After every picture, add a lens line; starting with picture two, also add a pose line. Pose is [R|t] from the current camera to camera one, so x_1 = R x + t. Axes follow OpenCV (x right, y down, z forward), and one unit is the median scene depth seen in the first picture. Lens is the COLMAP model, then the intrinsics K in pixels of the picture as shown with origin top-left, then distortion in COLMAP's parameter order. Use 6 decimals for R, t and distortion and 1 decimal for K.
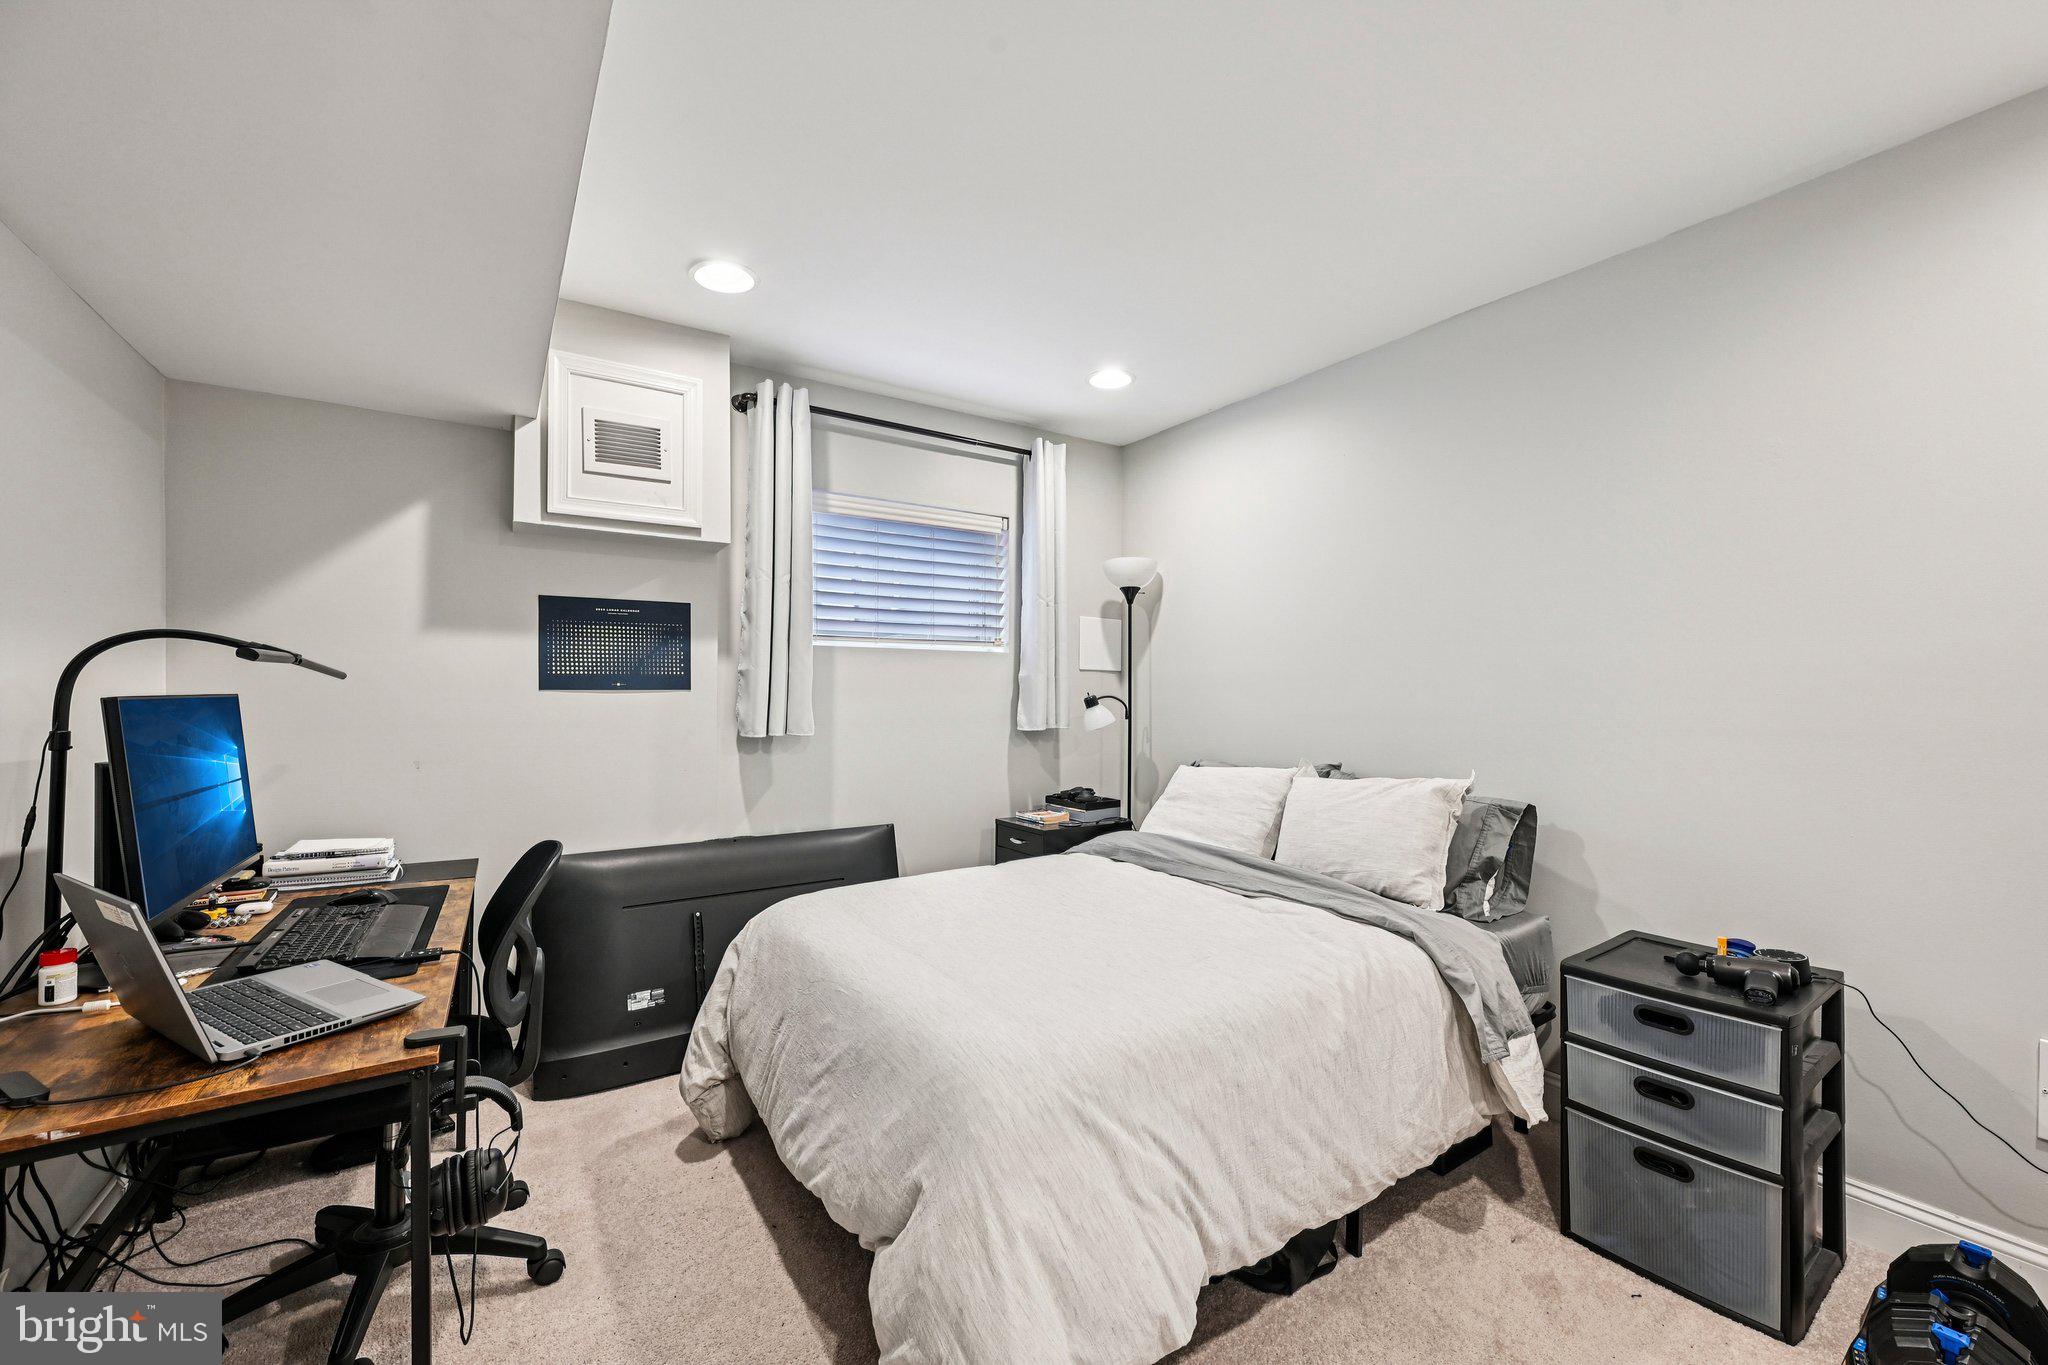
lens RADIAL K [[809.0, 0, 1032.6], [0, 809.0, 689.1], [0, 0, 1]] dist [-0.001146, 0.000294]
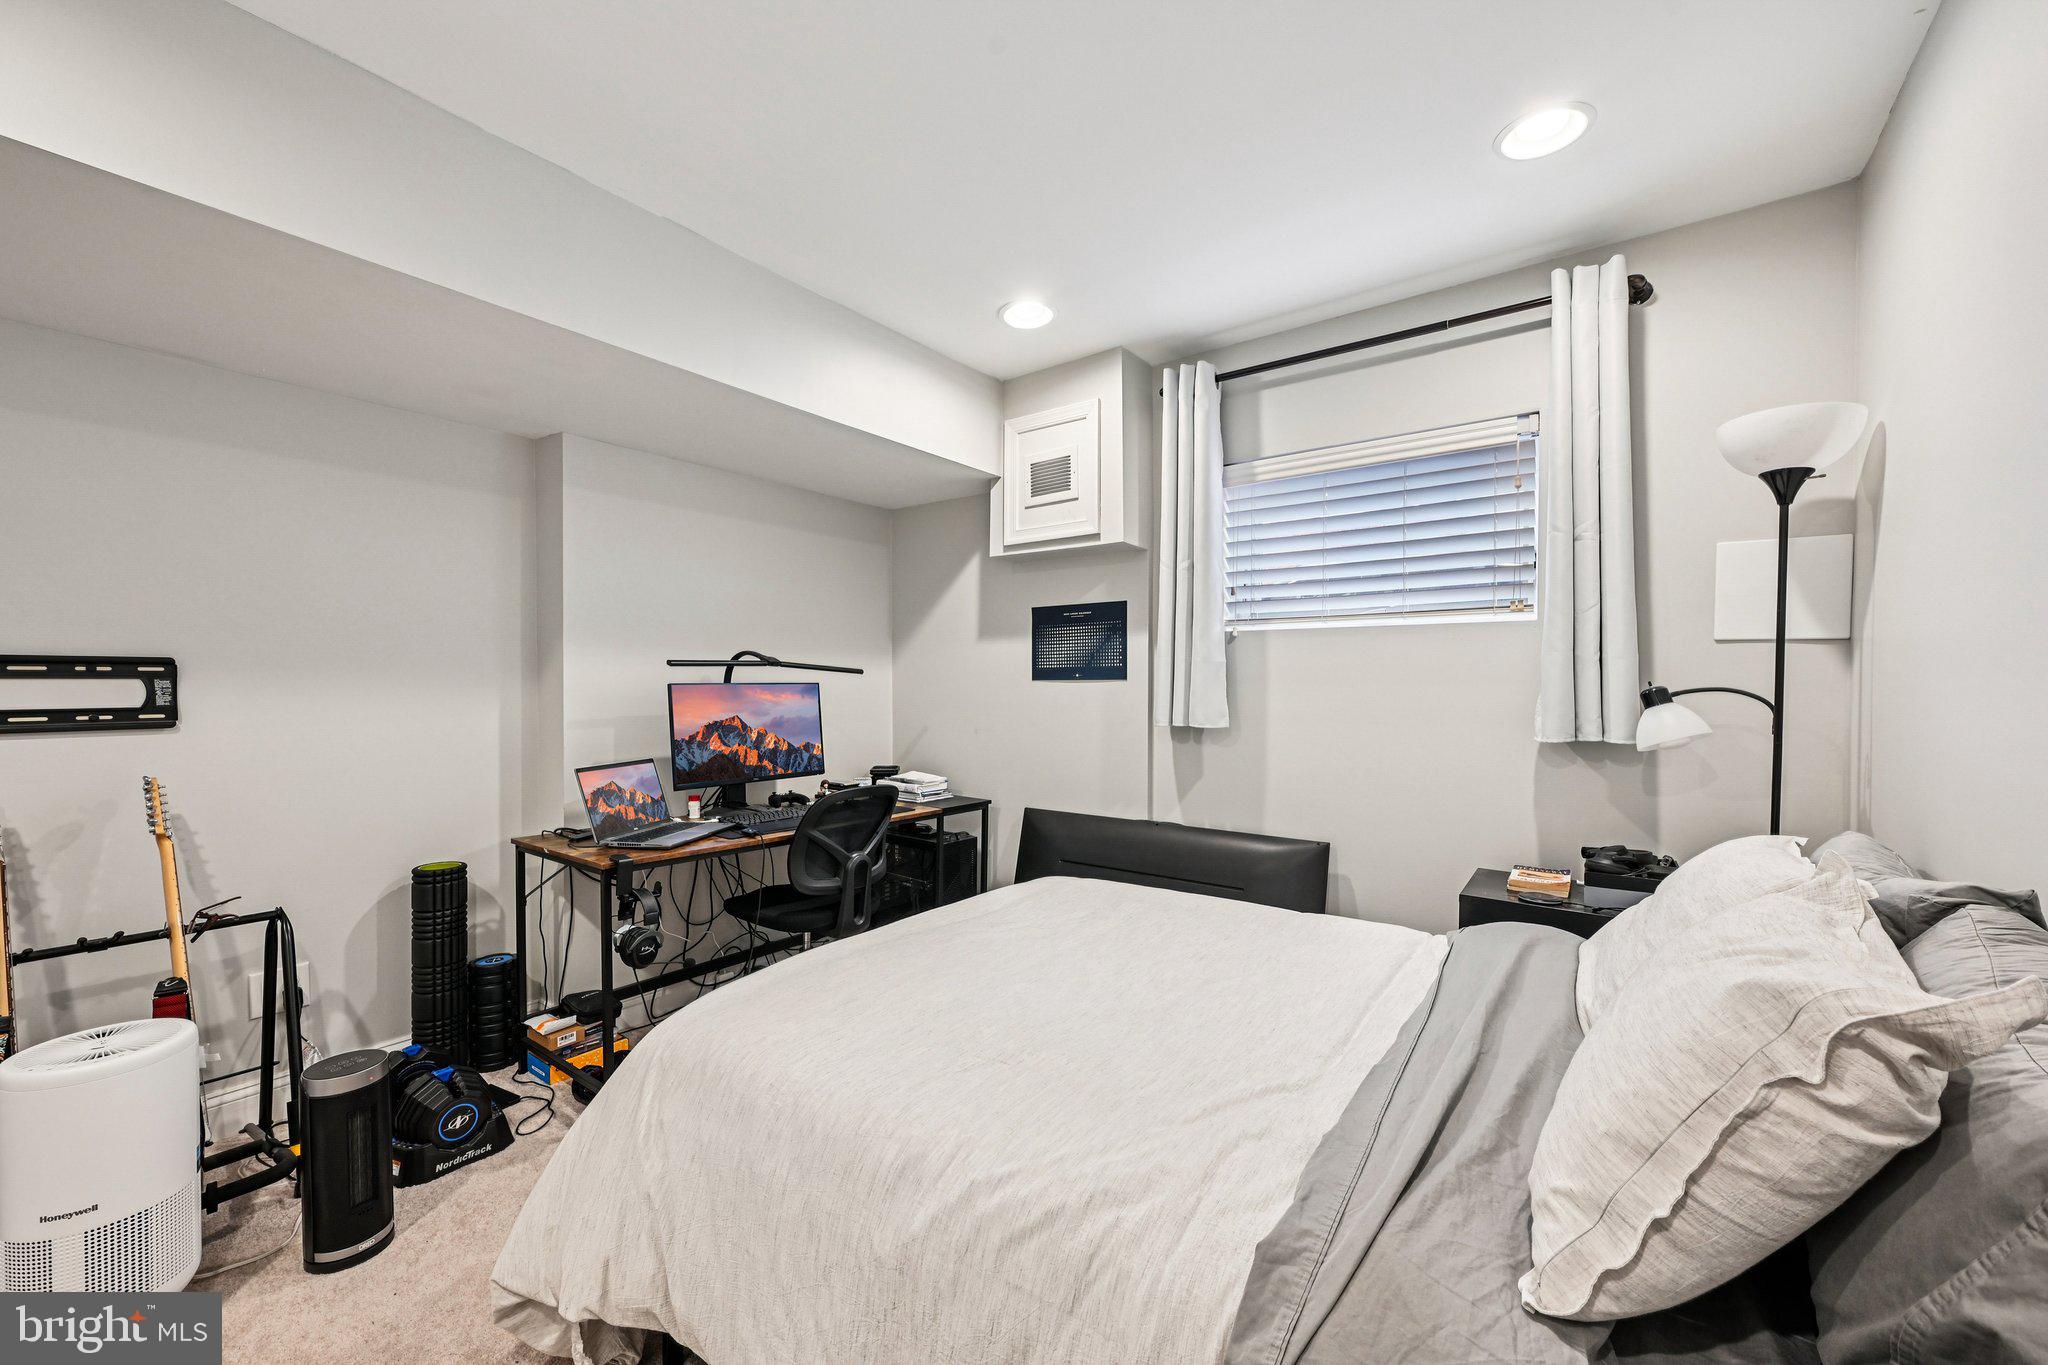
lens RADIAL K [[809.0, 0, 1031.9], [0, 809.0, 684.4], [0, 0, 1]] dist [-0.001146, 0.000294]
pose [[0.333383, 0.000428, -0.942791, 0.566203], [0.003691, 0.999992, 0.001759, 0.004987], [0.942784, -0.004067, 0.333379, 0.513712]]
